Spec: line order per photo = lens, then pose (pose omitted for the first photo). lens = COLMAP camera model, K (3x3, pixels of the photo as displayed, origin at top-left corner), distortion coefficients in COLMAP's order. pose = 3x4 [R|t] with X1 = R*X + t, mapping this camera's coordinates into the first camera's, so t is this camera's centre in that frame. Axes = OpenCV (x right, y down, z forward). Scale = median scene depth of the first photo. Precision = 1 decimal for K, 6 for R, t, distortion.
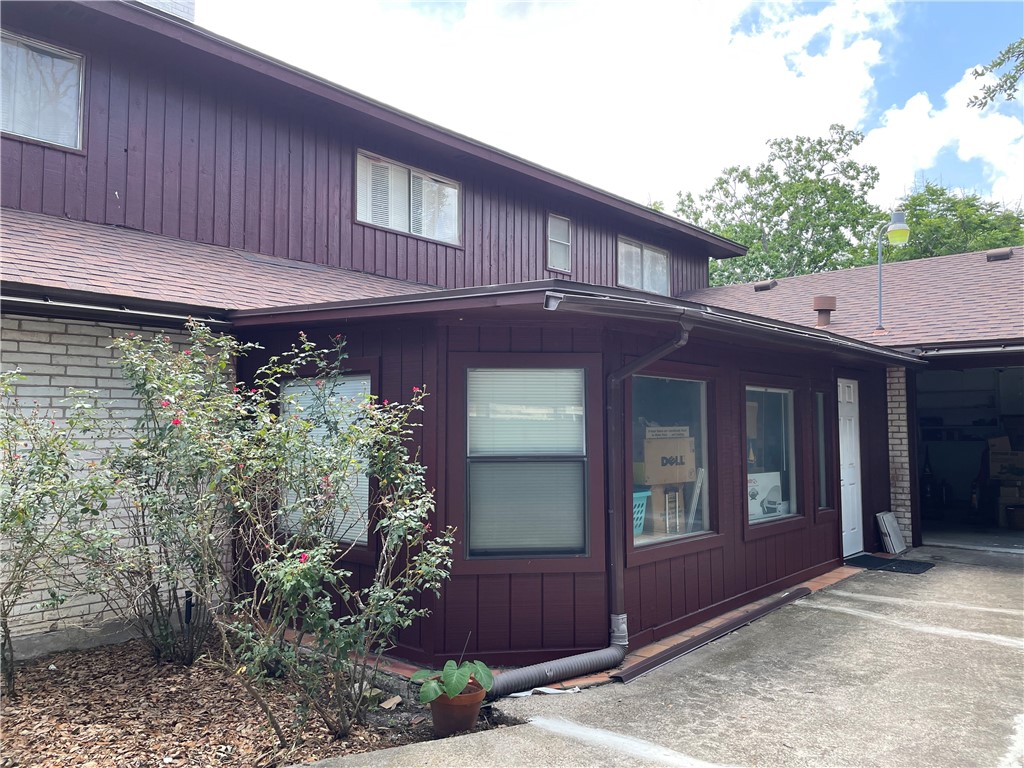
lens RADIAL K [[771.1, 0, 506.9], [0, 771.1, 374.2], [0, 0, 1]] dist [0.084290, -0.111846]
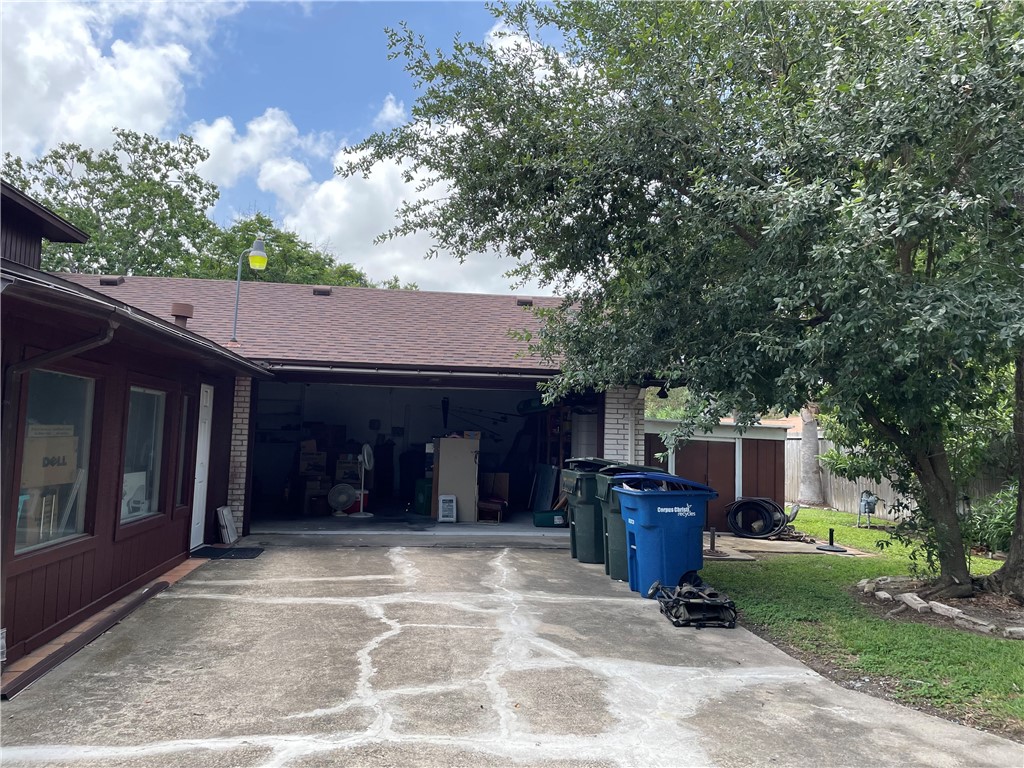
lens RADIAL K [[771.1, 0, 510.4], [0, 771.1, 375.0], [0, 0, 1]] dist [0.084290, -0.111846]
pose [[0.651089, 0.080936, 0.754674, -0.120896], [-0.080838, 0.996037, -0.037078, -0.001051], [-0.754684, -0.036865, 0.655052, -0.025877]]
